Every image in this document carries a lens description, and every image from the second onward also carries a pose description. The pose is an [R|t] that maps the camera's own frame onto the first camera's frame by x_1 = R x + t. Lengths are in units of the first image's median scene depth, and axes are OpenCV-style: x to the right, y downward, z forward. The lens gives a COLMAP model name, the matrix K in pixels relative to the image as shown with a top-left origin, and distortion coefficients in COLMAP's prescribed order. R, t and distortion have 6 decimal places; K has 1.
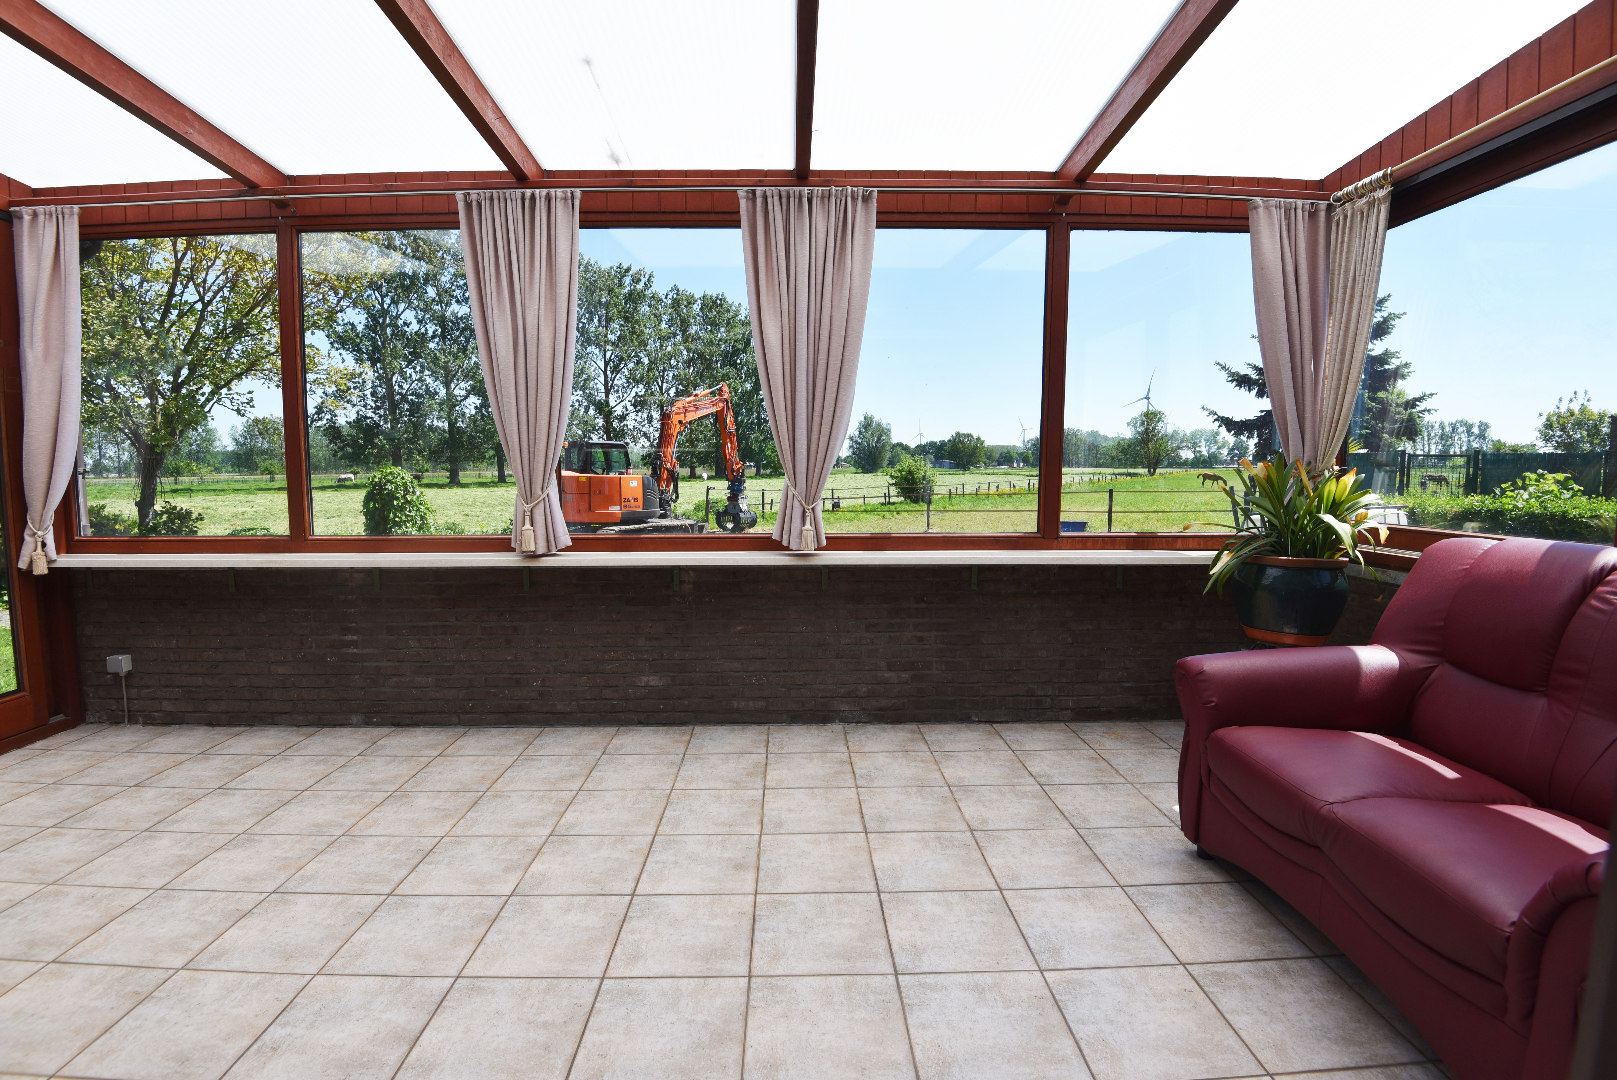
lens RADIAL K [[765.5, 0, 802.6], [0, 765.5, 512.2], [0, 0, 1]] dist [-0.000340, -0.024181]
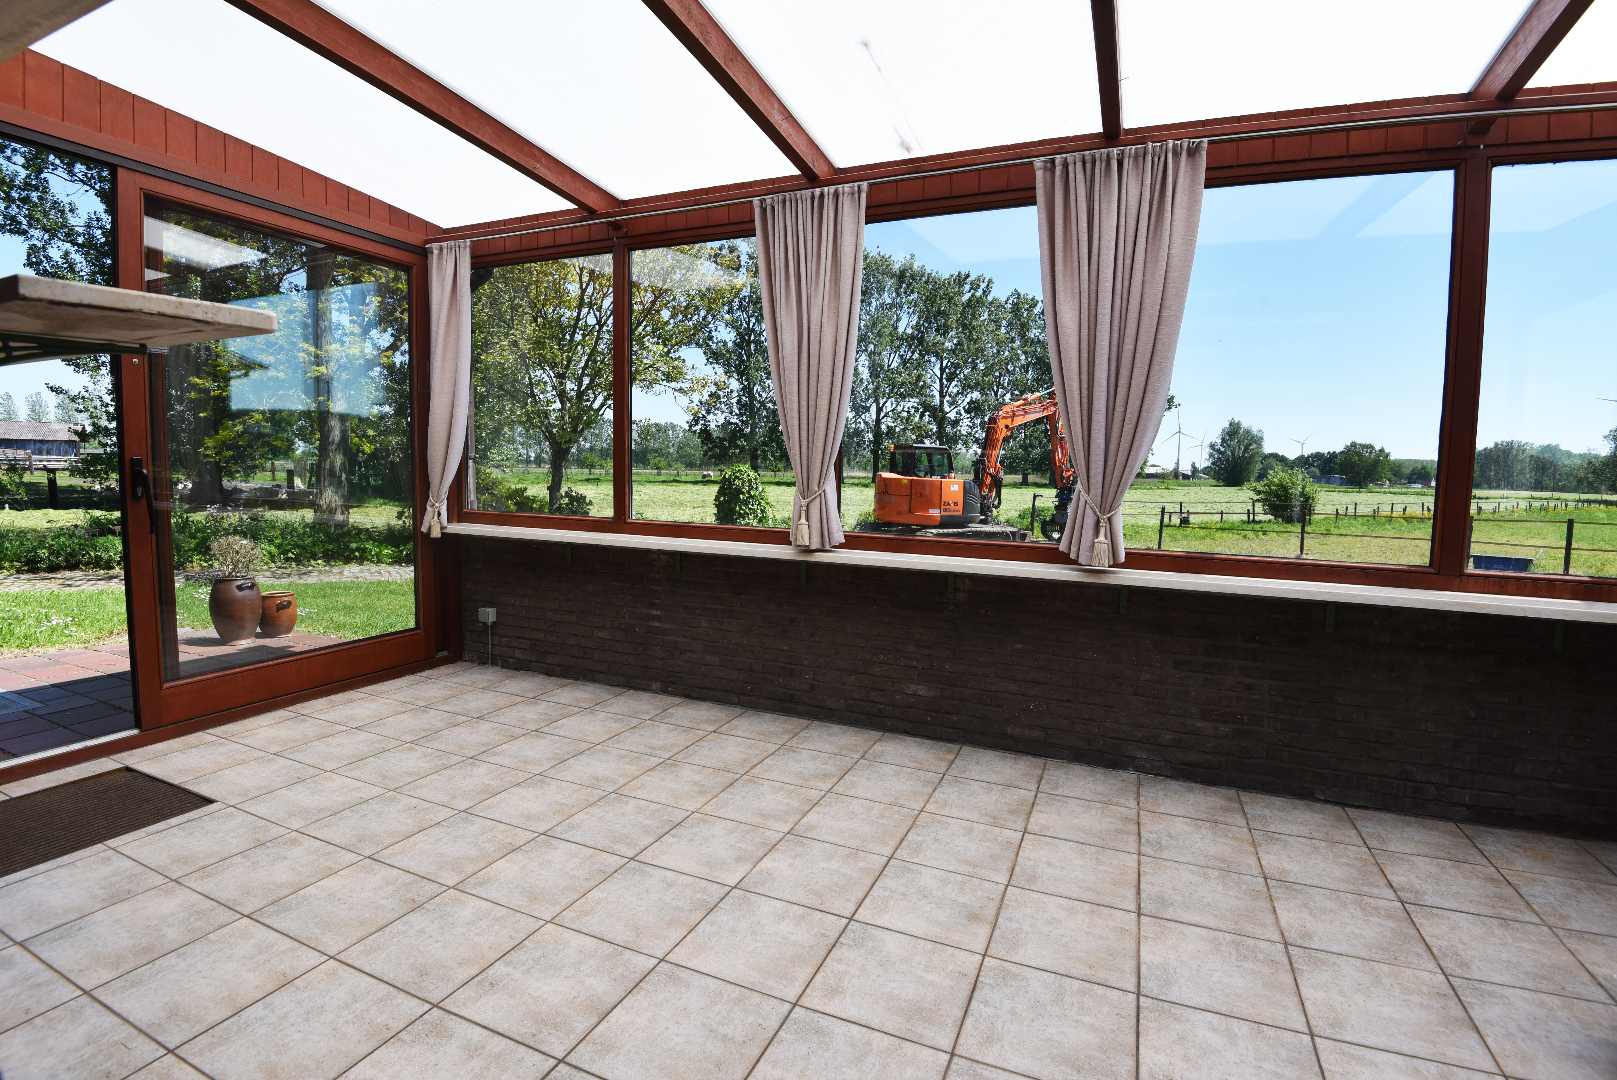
lens RADIAL K [[755.3, 0, 808.7], [0, 755.3, 508.4], [0, 0, 1]] dist [0.010208, -0.037249]
pose [[0.909081, 0.047390, -0.413916, 0.059408], [-0.052571, 0.998617, -0.001127, 0.002634], [0.413290, 0.022784, 0.910314, 0.085100]]
